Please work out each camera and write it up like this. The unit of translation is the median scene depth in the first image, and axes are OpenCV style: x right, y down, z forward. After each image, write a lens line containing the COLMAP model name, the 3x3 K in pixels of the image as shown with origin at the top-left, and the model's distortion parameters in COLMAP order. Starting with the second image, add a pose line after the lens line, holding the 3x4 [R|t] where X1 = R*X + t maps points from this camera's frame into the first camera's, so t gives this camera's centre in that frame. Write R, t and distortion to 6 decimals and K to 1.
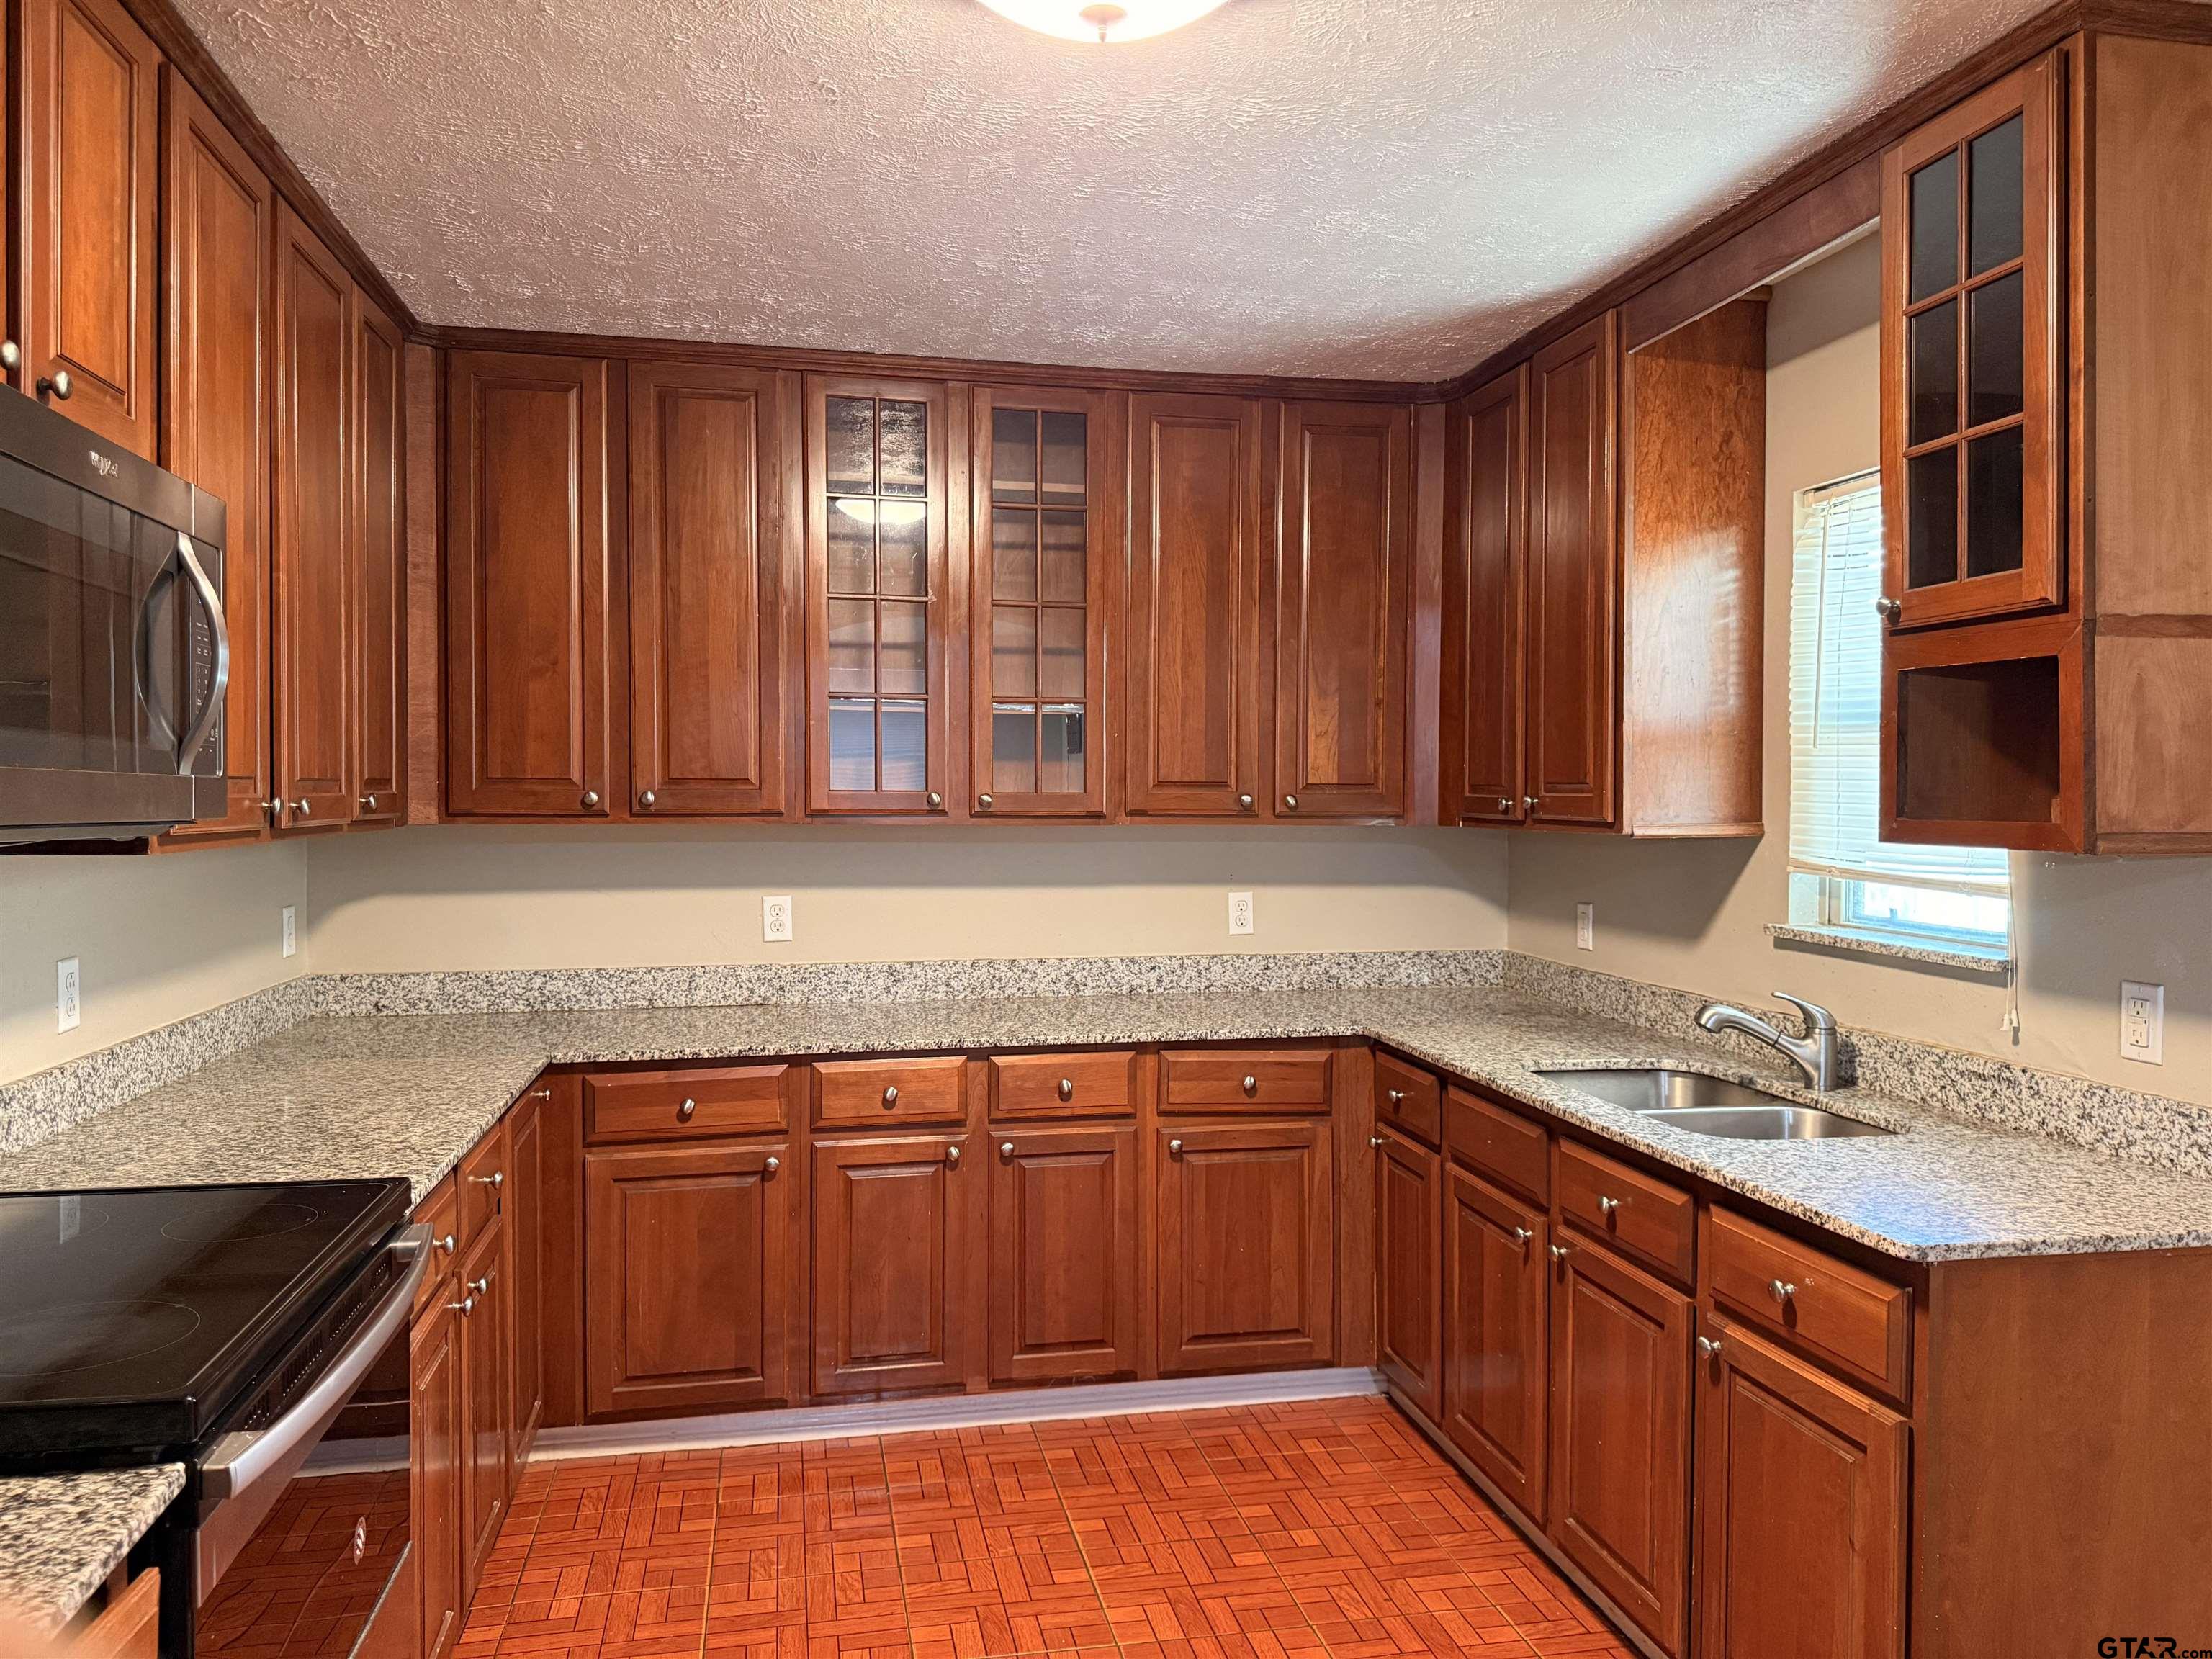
lens RADIAL K [[1569.0, 0, 1098.2], [0, 1569.0, 826.0], [0, 0, 1]] dist [0.148595, -0.262097]
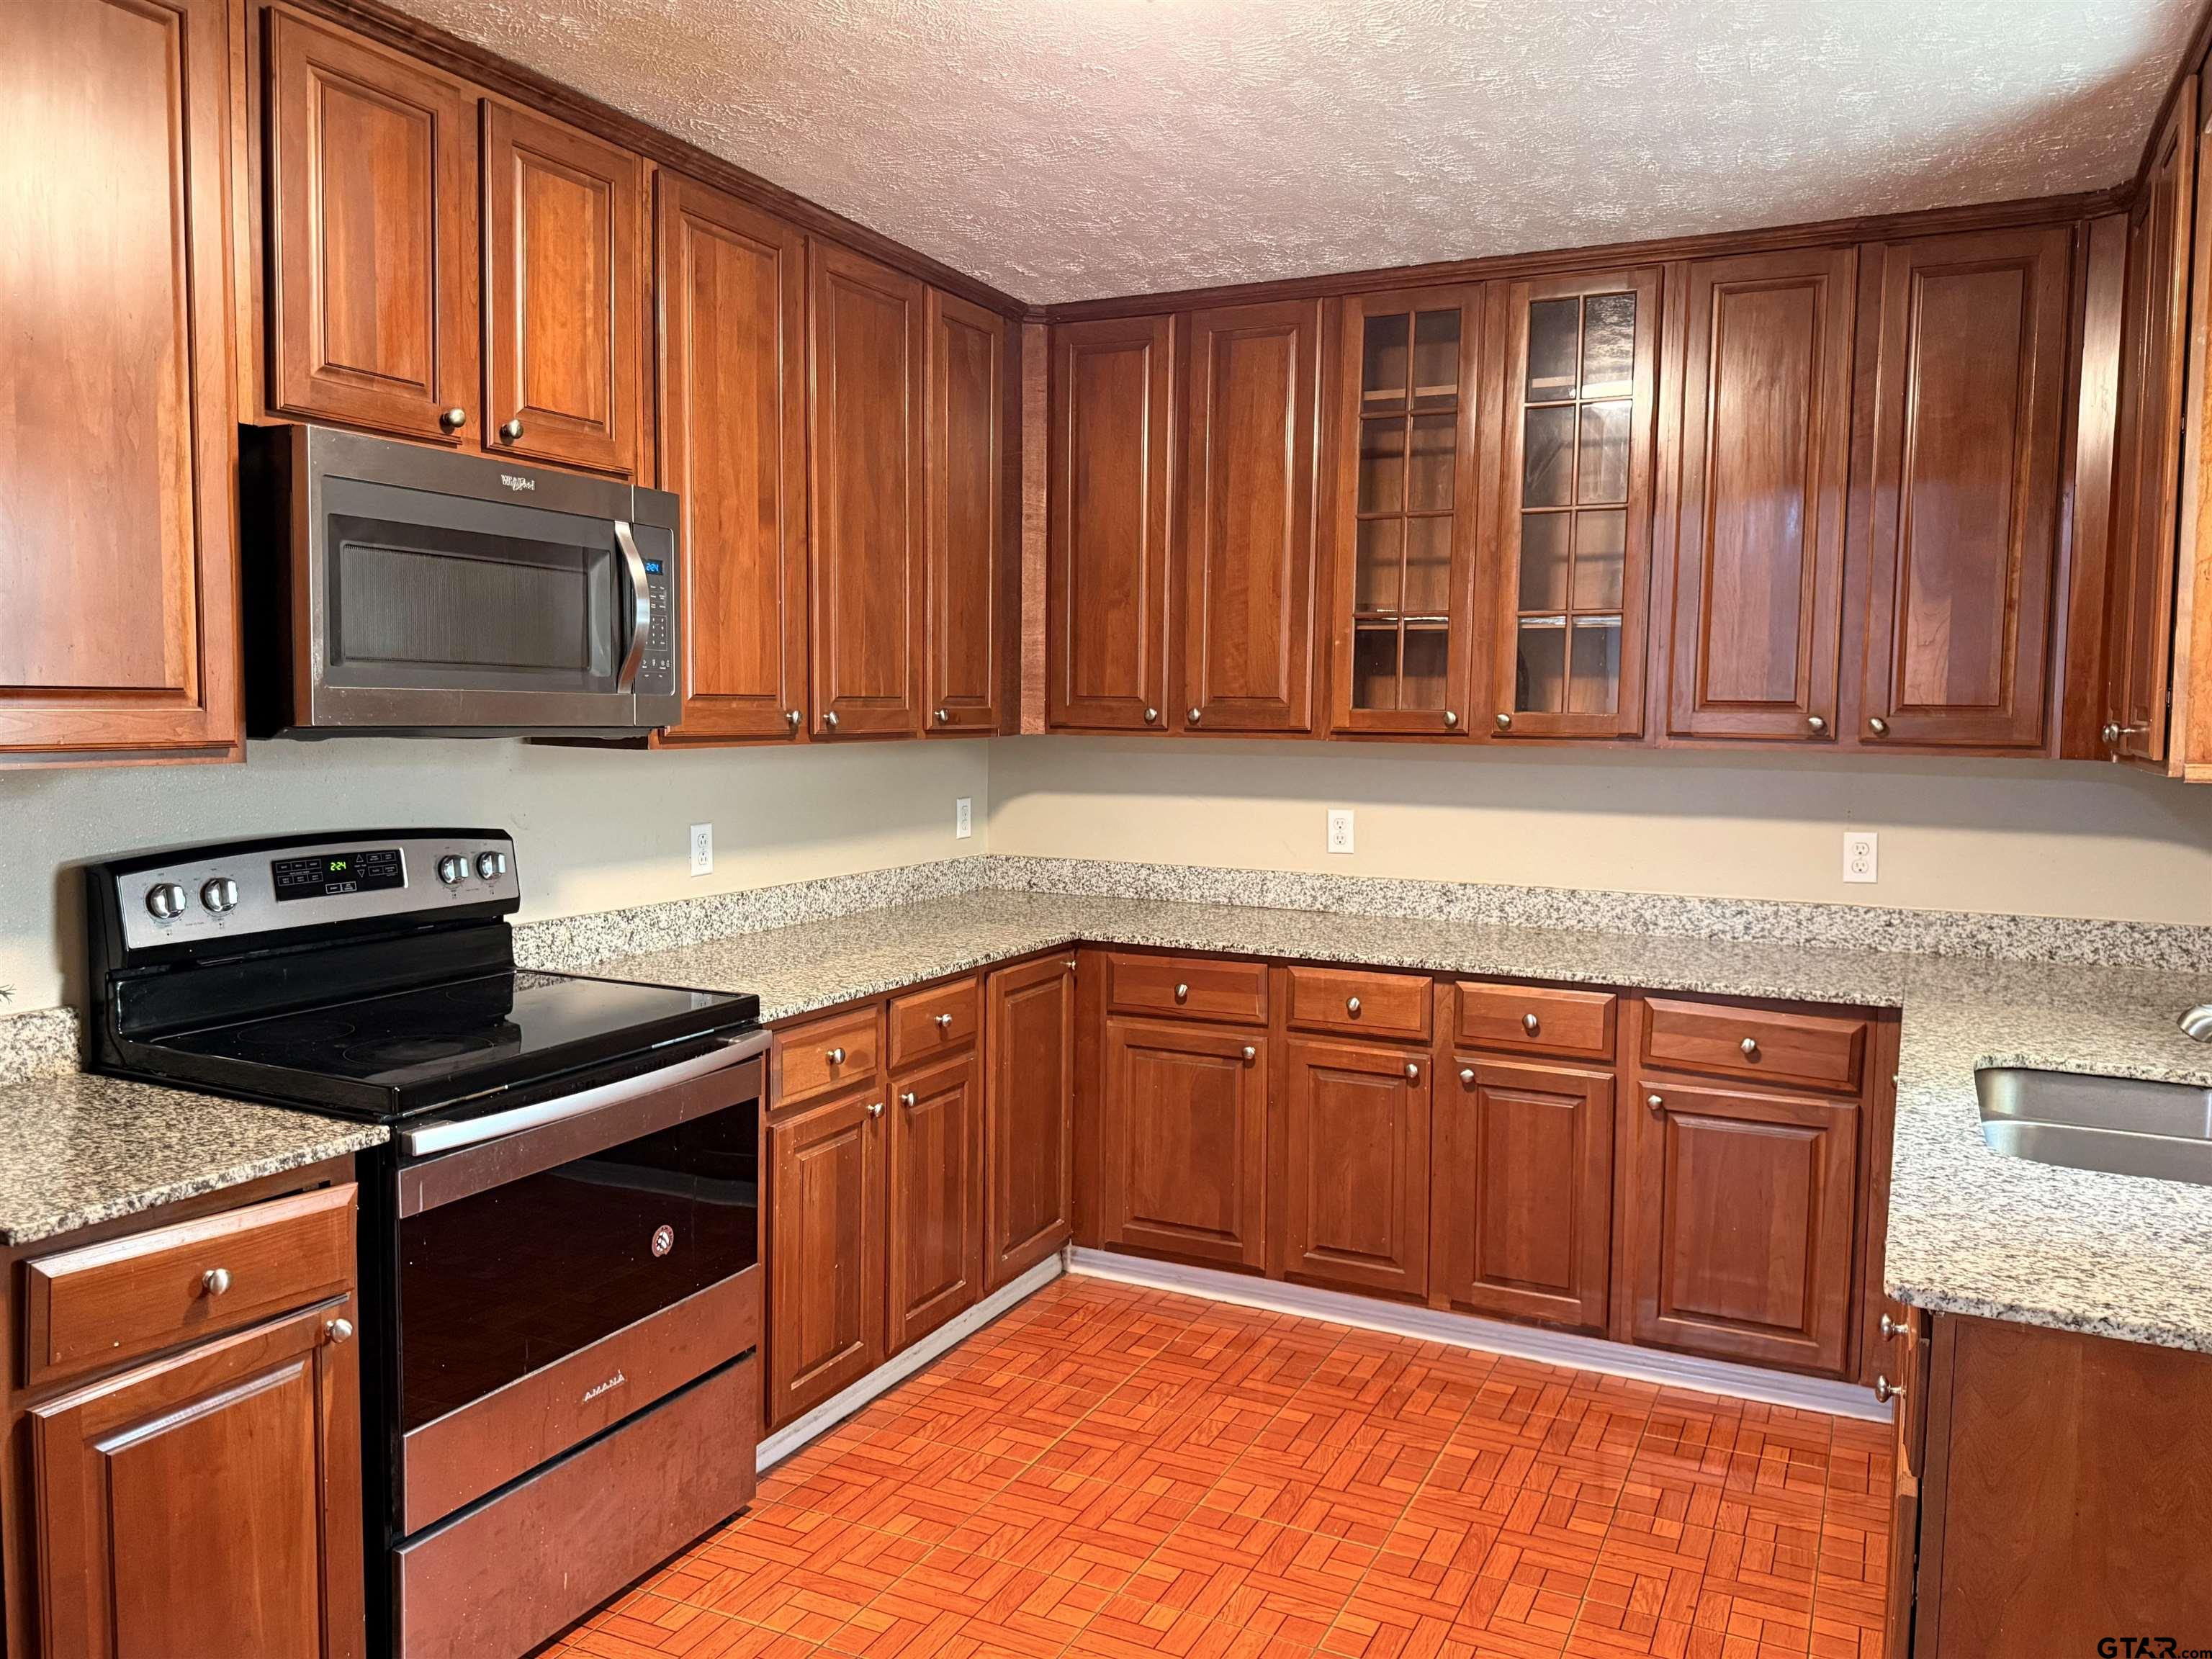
lens RADIAL K [[1643.1, 0, 1106.8], [0, 1643.1, 832.4], [0, 0, 1]] dist [0.171087, -0.289504]
pose [[0.798341, 0.056660, -0.599535, 0.368615], [-0.023504, 0.997737, 0.062995, -0.006603], [0.601747, -0.036200, 0.797866, 0.042147]]
